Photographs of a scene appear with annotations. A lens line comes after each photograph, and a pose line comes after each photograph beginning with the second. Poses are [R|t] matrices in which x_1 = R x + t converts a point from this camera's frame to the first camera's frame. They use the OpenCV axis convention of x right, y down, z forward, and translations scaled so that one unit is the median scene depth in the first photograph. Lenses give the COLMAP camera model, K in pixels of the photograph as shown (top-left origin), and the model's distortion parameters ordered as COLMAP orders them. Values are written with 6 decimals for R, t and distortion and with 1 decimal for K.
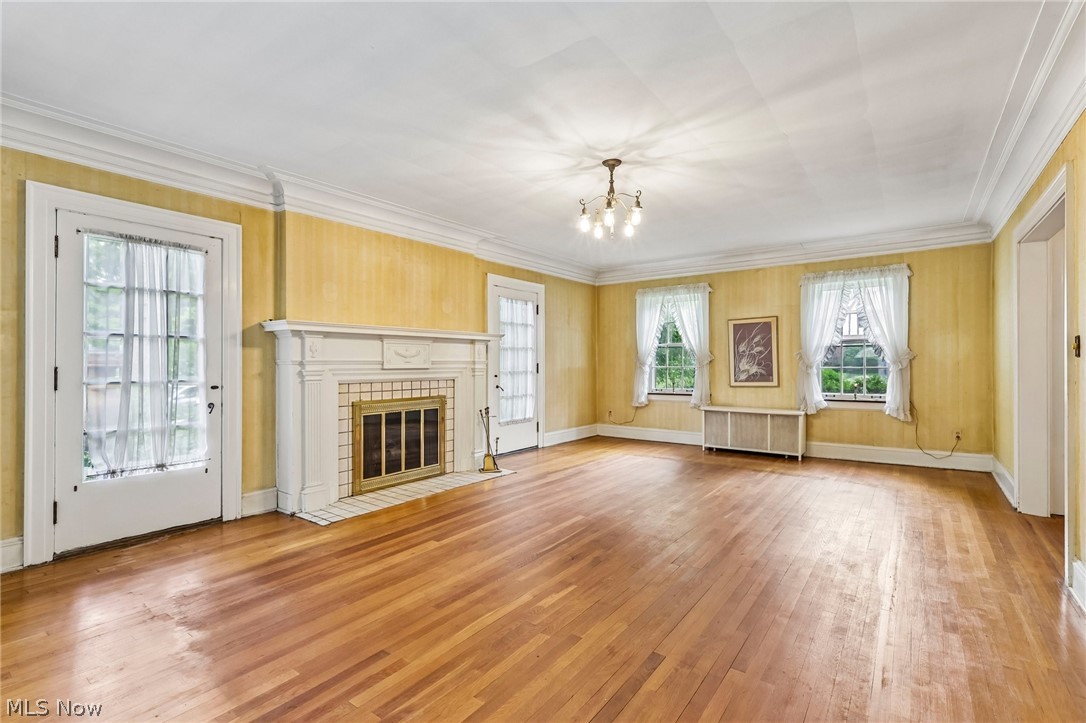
lens RADIAL K [[499.7, 0, 538.0], [0, 499.7, 362.8], [0, 0, 1]] dist [-0.005075, 0.000077]
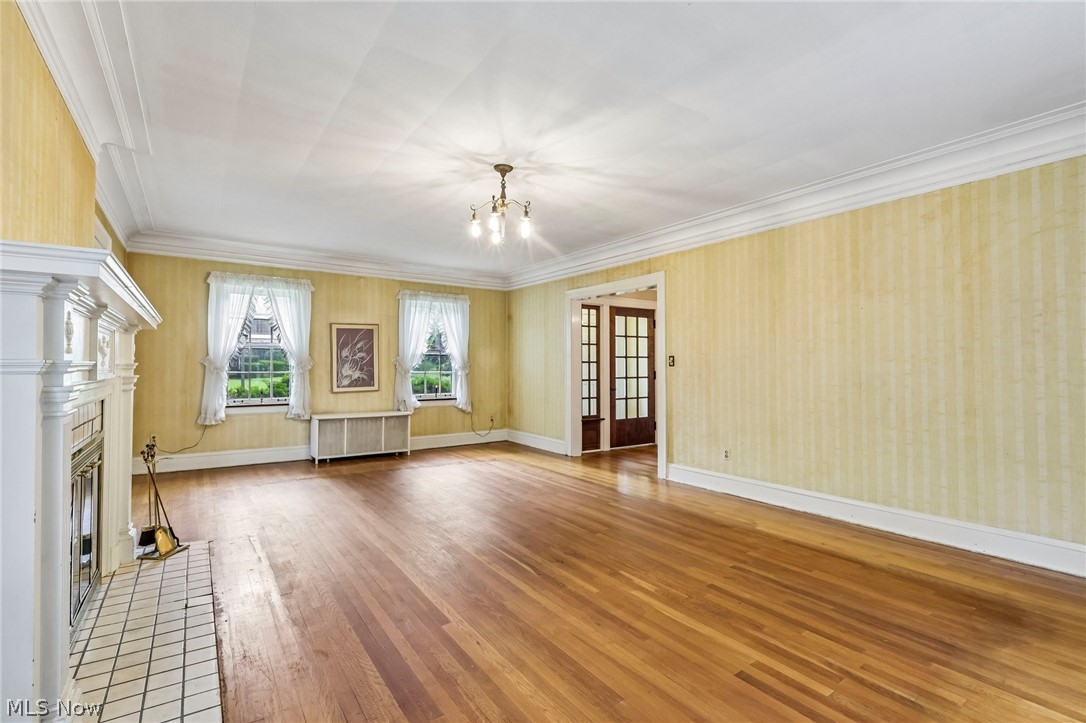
lens RADIAL K [[499.7, 0, 538.0], [0, 499.7, 362.8], [0, 0, 1]] dist [-0.005075, 0.000077]
pose [[0.324195, 0.014748, 0.945875, -0.434932], [-0.004232, 0.999891, -0.014140, 0.001926], [-0.945981, 0.000582, 0.324222, 0.344129]]
